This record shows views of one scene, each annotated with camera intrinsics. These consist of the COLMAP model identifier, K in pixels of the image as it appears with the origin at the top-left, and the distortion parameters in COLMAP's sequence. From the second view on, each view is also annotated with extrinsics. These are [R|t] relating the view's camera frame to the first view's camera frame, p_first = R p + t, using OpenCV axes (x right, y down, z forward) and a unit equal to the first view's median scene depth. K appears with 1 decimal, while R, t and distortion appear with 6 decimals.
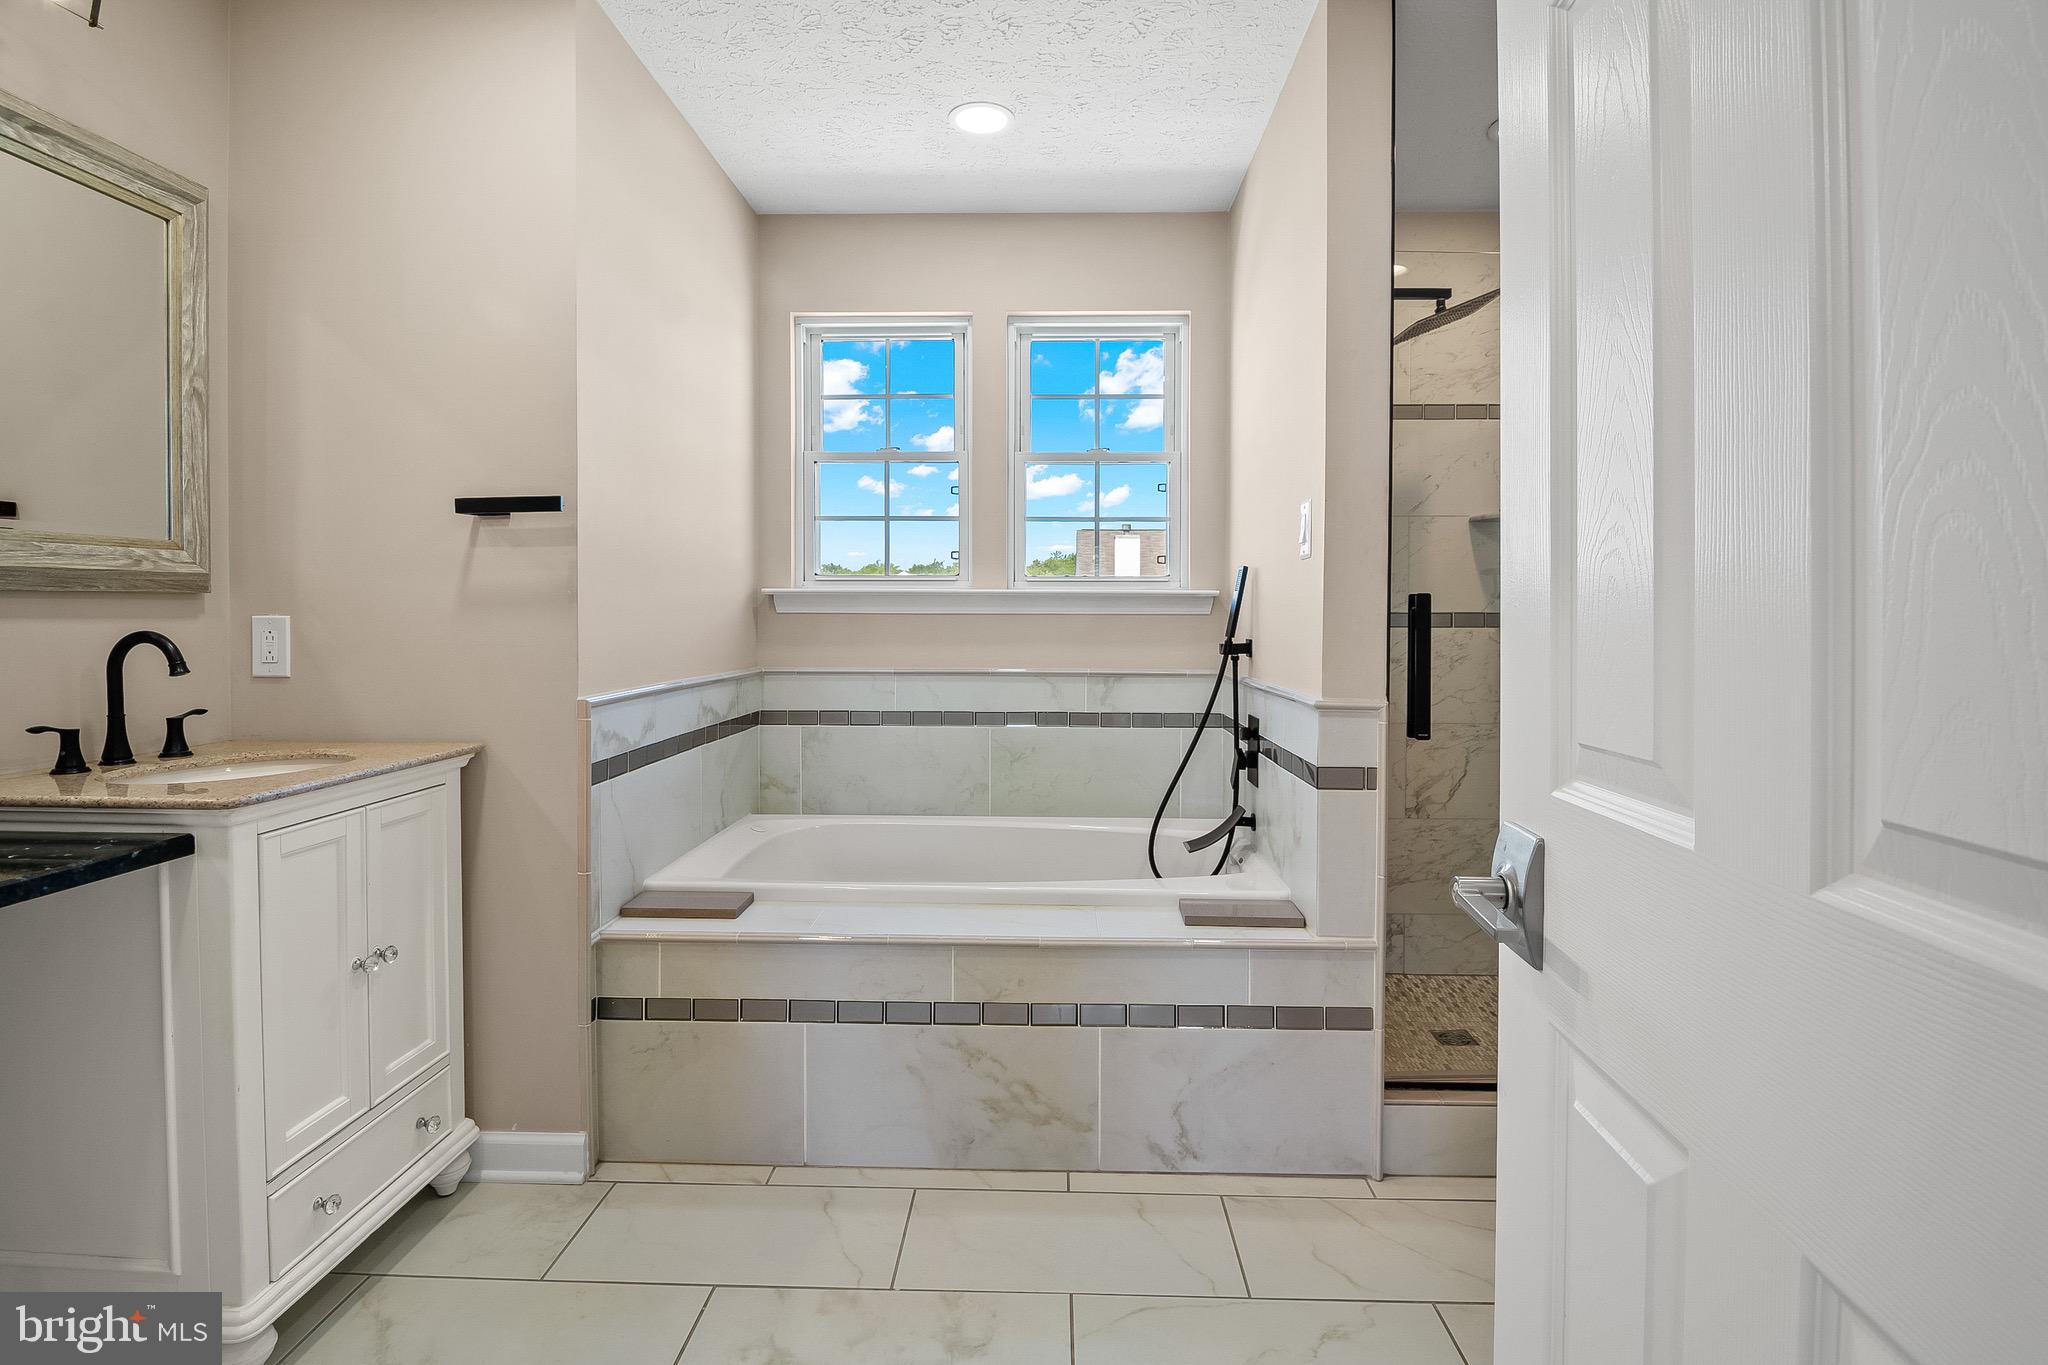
lens RADIAL K [[1016.4, 0, 1025.1], [0, 1016.4, 613.9], [0, 0, 1]] dist [-0.002243, -0.006530]
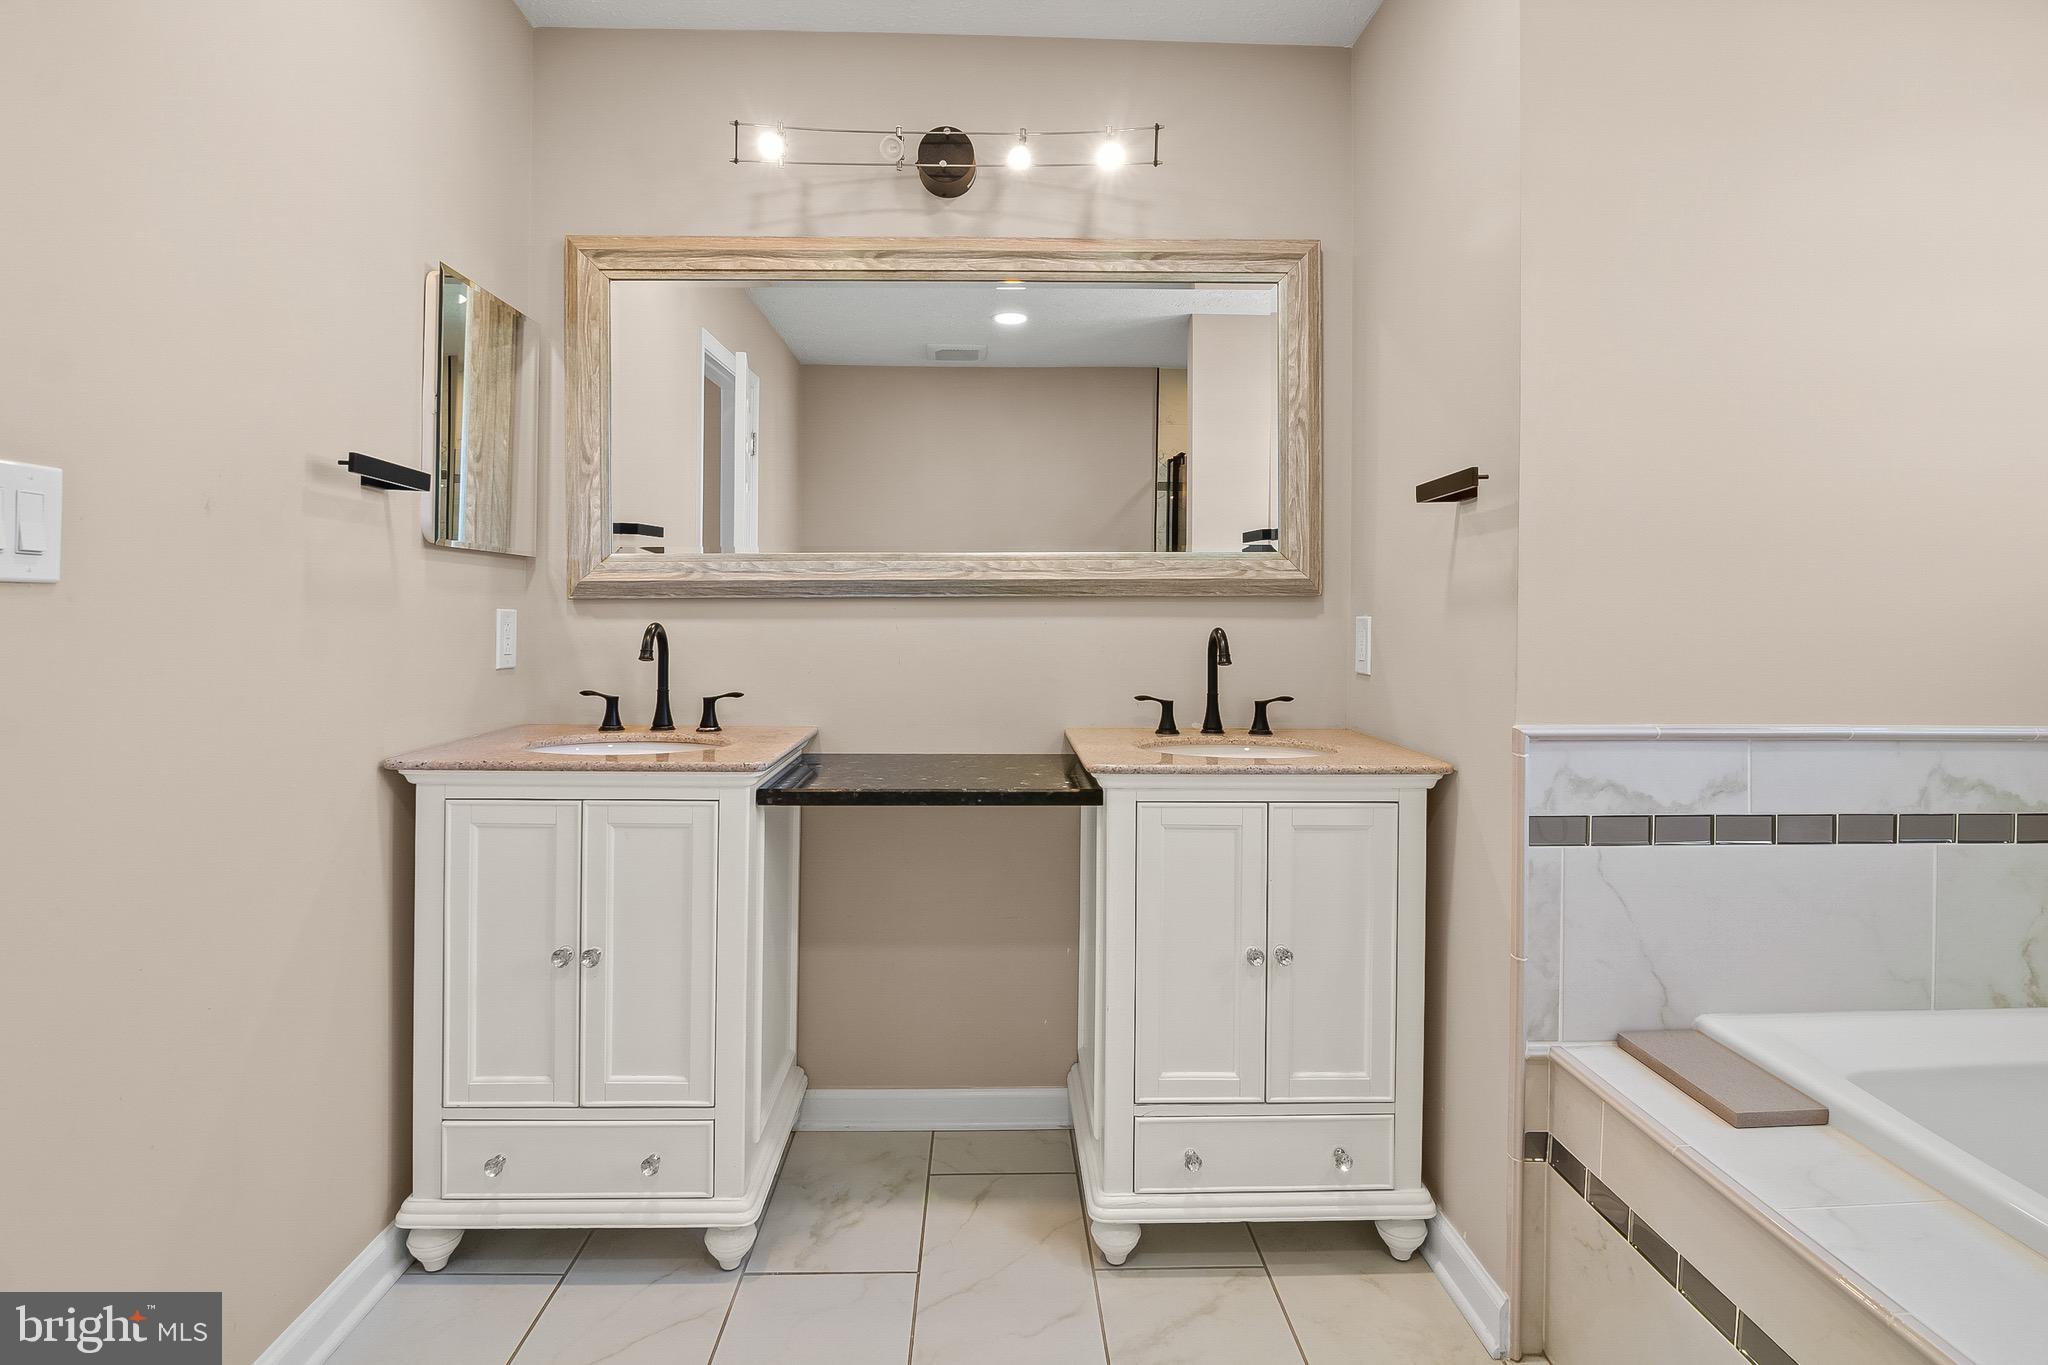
lens RADIAL K [[1016.4, 0, 1025.1], [0, 1016.4, 613.9], [0, 0, 1]] dist [-0.002243, -0.006530]
pose [[0.070950, 0.000138, -0.997480, 0.314709], [-0.006422, 0.999979, -0.000318, 0.001658], [0.997459, 0.006428, 0.070950, 0.612787]]
